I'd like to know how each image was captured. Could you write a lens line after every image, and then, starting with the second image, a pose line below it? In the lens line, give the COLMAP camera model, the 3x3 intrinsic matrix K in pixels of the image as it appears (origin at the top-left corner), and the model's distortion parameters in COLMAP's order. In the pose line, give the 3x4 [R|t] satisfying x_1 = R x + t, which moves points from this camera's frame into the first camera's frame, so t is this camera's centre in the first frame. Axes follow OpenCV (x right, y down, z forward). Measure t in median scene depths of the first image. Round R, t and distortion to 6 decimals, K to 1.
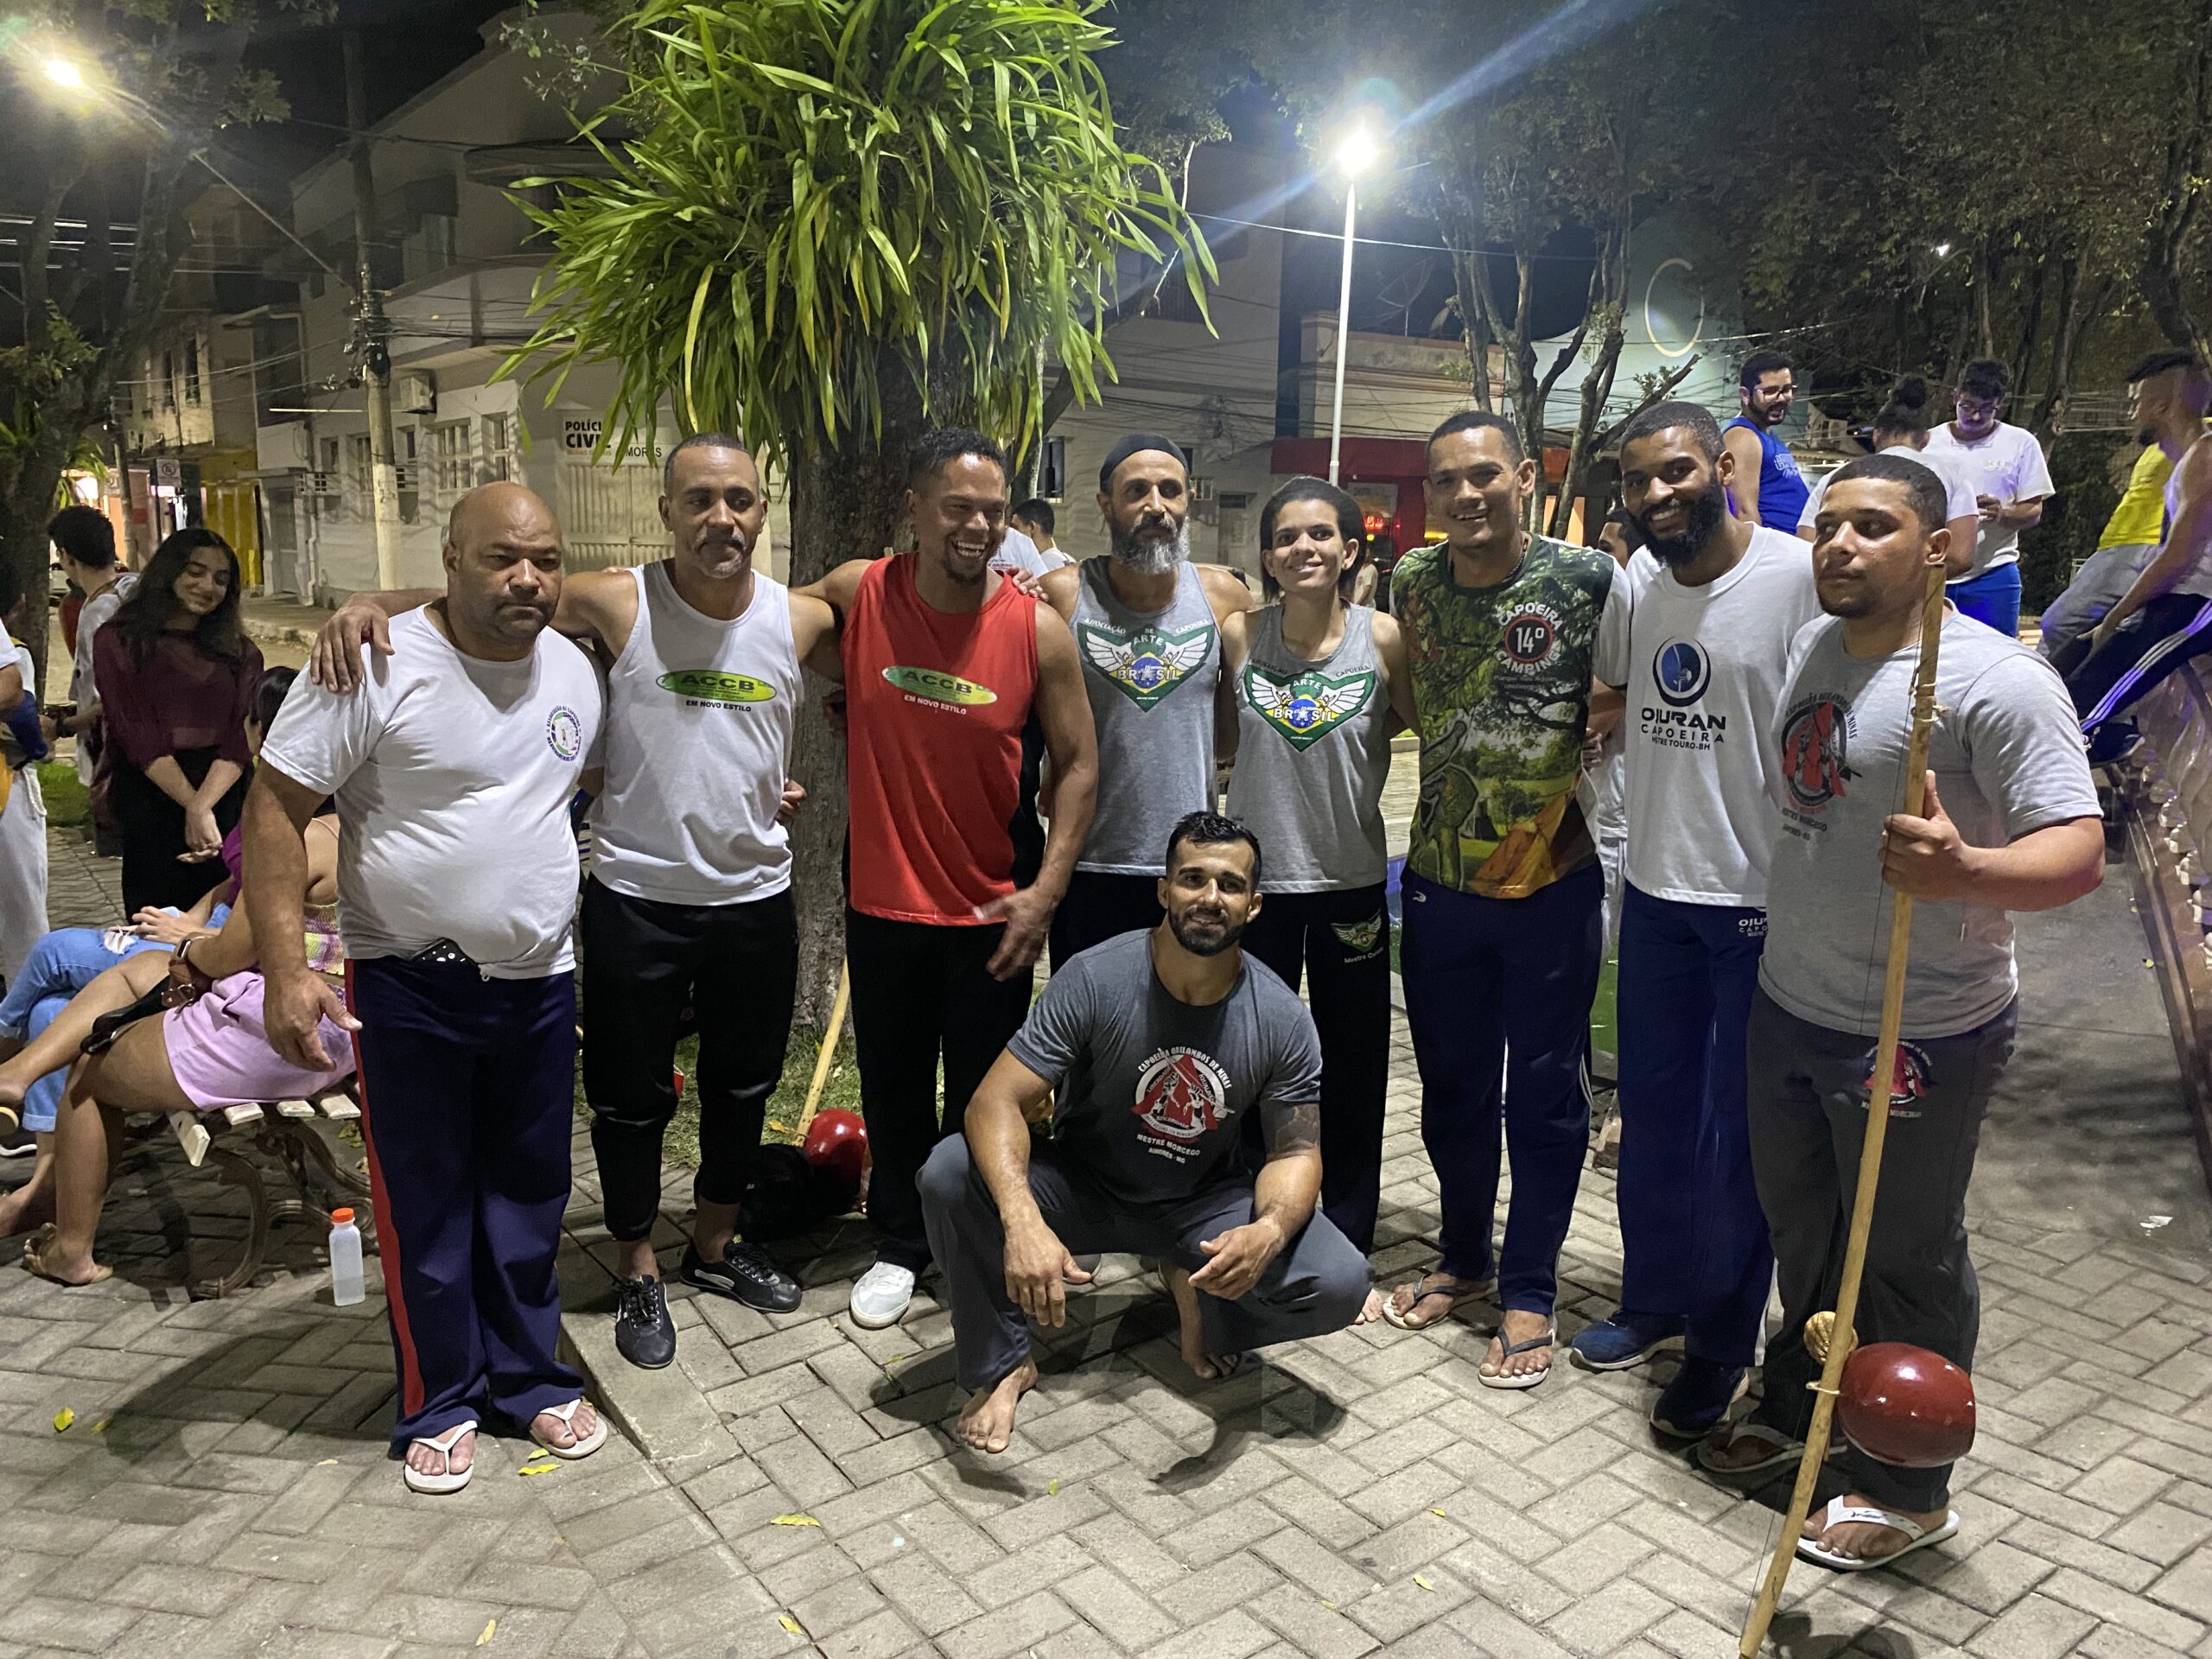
lens RADIAL K [[1706.9, 0, 1085.3], [0, 1706.9, 917.8], [0, 0, 1]] dist [-0.027837, 0.027746]
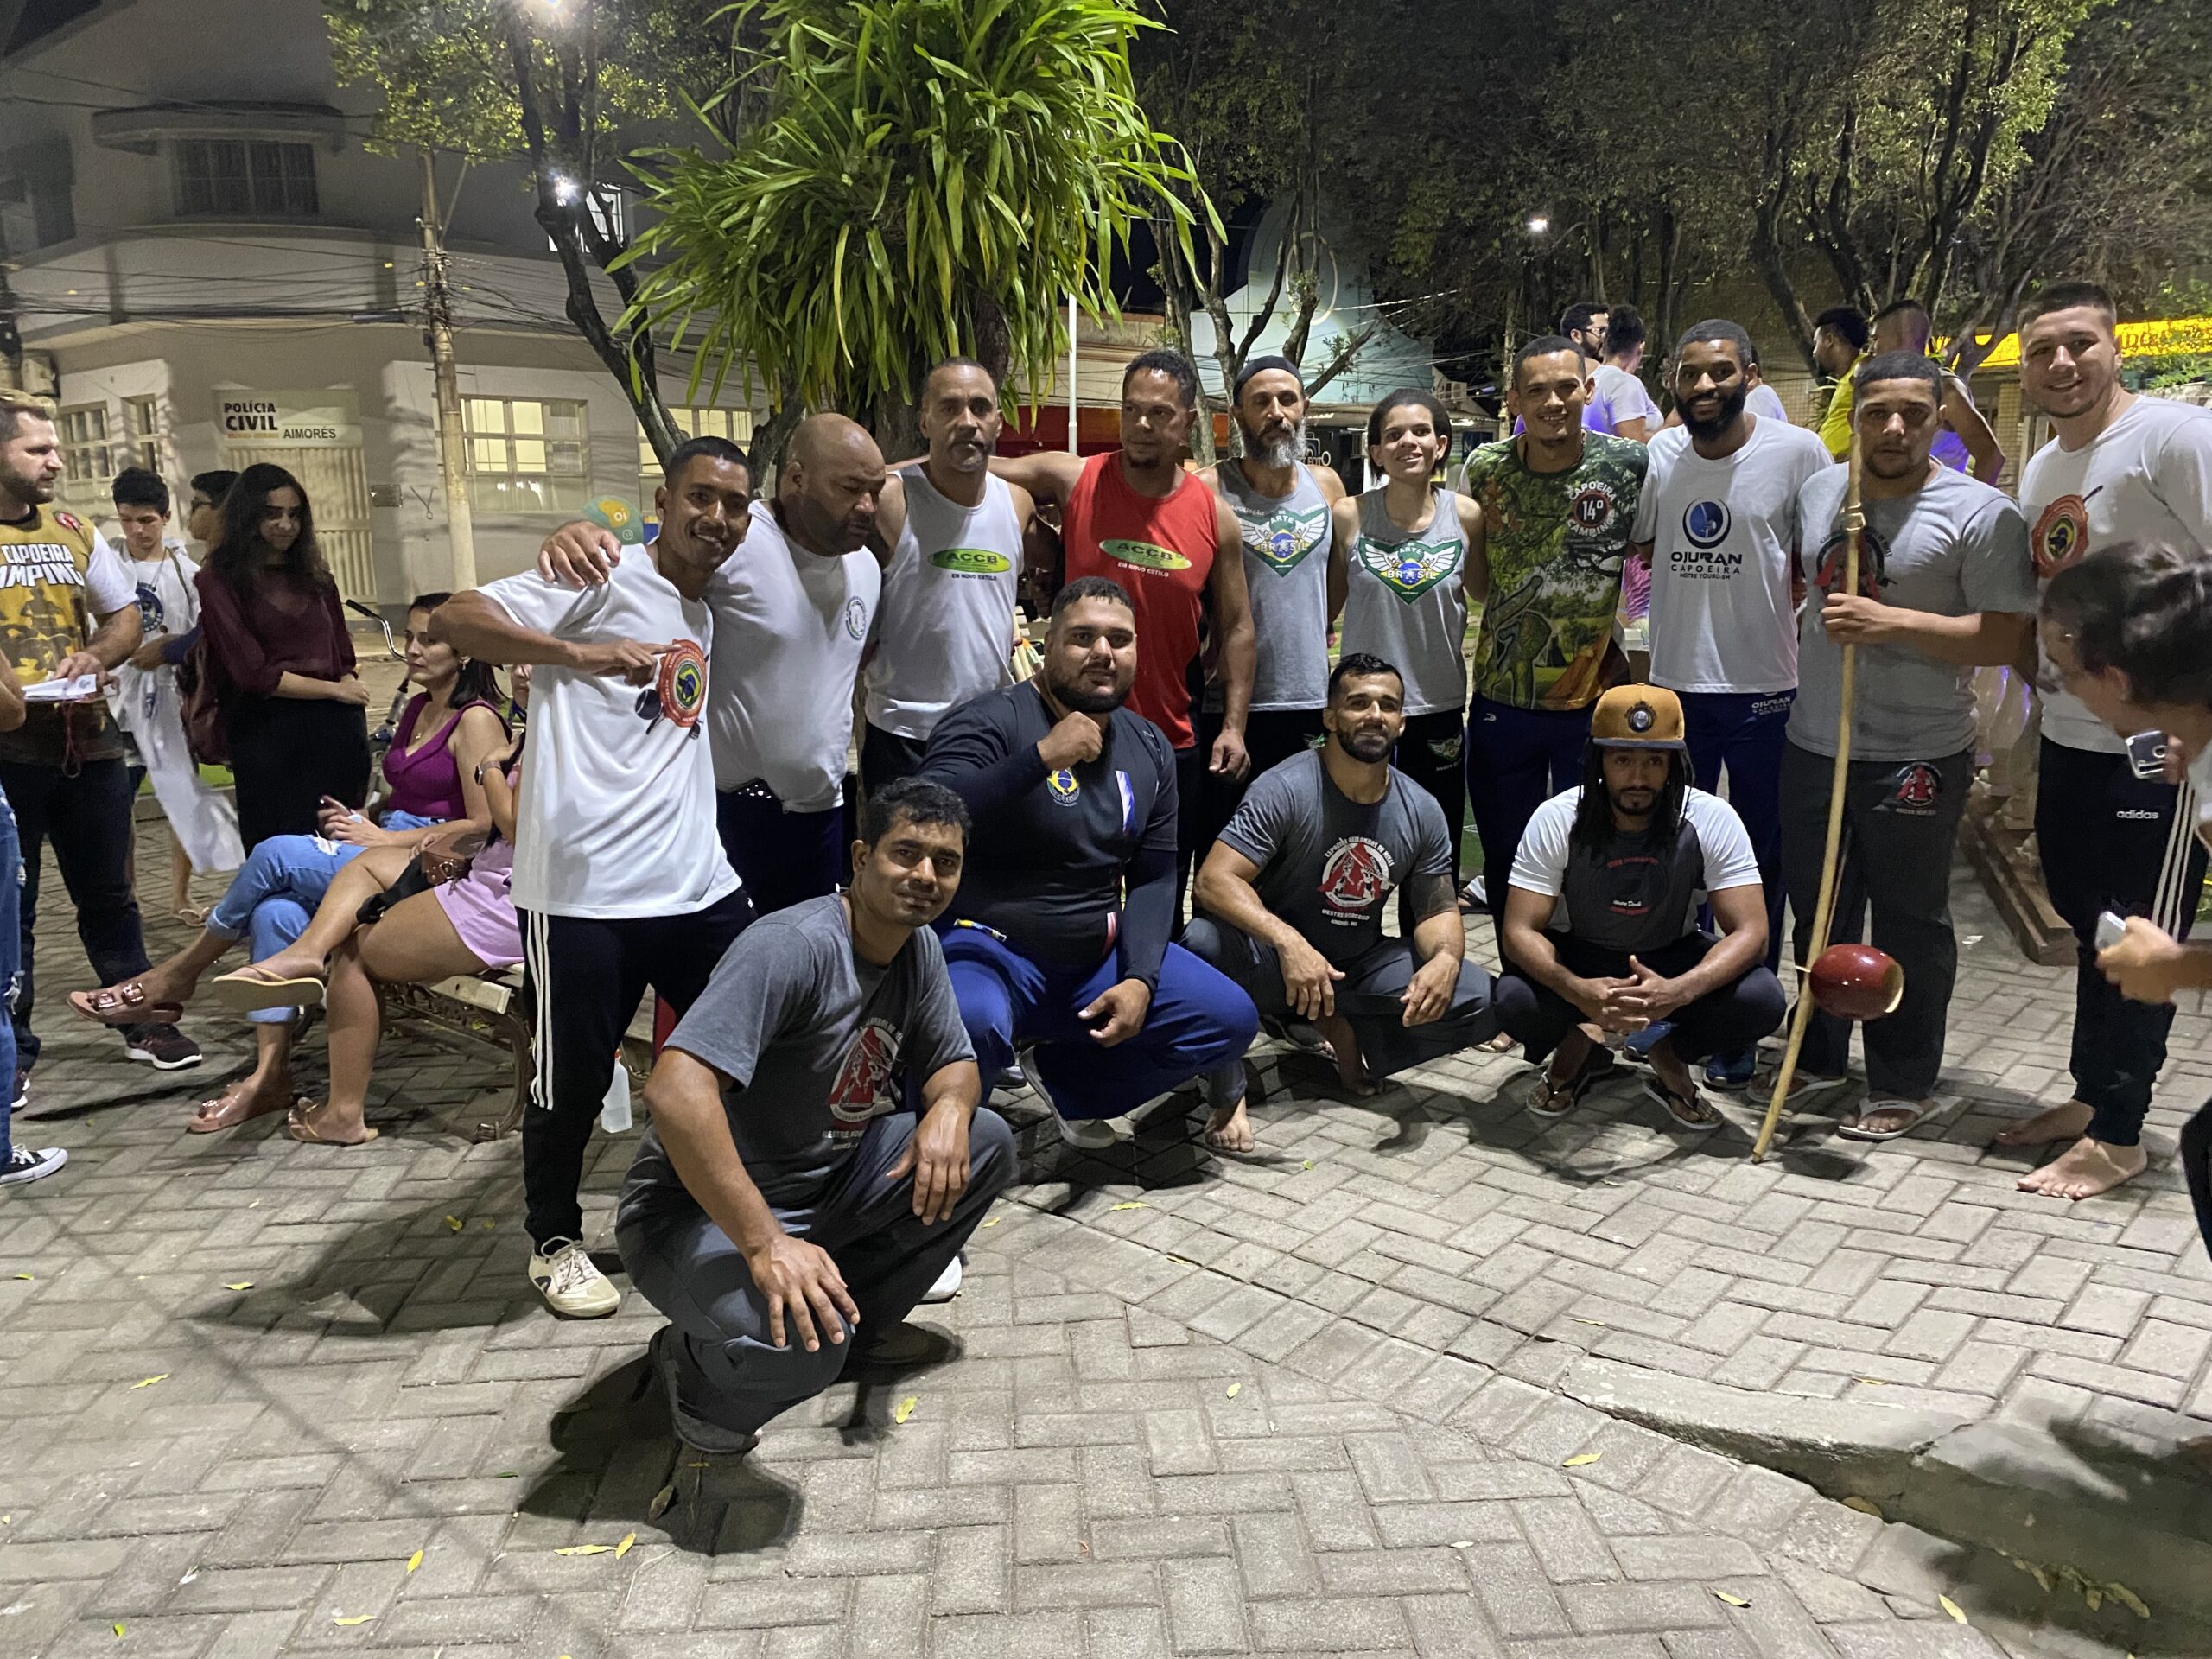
lens RADIAL K [[1706.9, 0, 1065.9], [0, 1706.9, 932.8], [0, 0, 1]] dist [-0.027837, 0.027746]
pose [[0.978099, -0.076763, 0.193465, -0.397211], [0.072813, 0.996968, 0.027457, 0.093901], [-0.194986, -0.012769, 0.980723, -0.212563]]
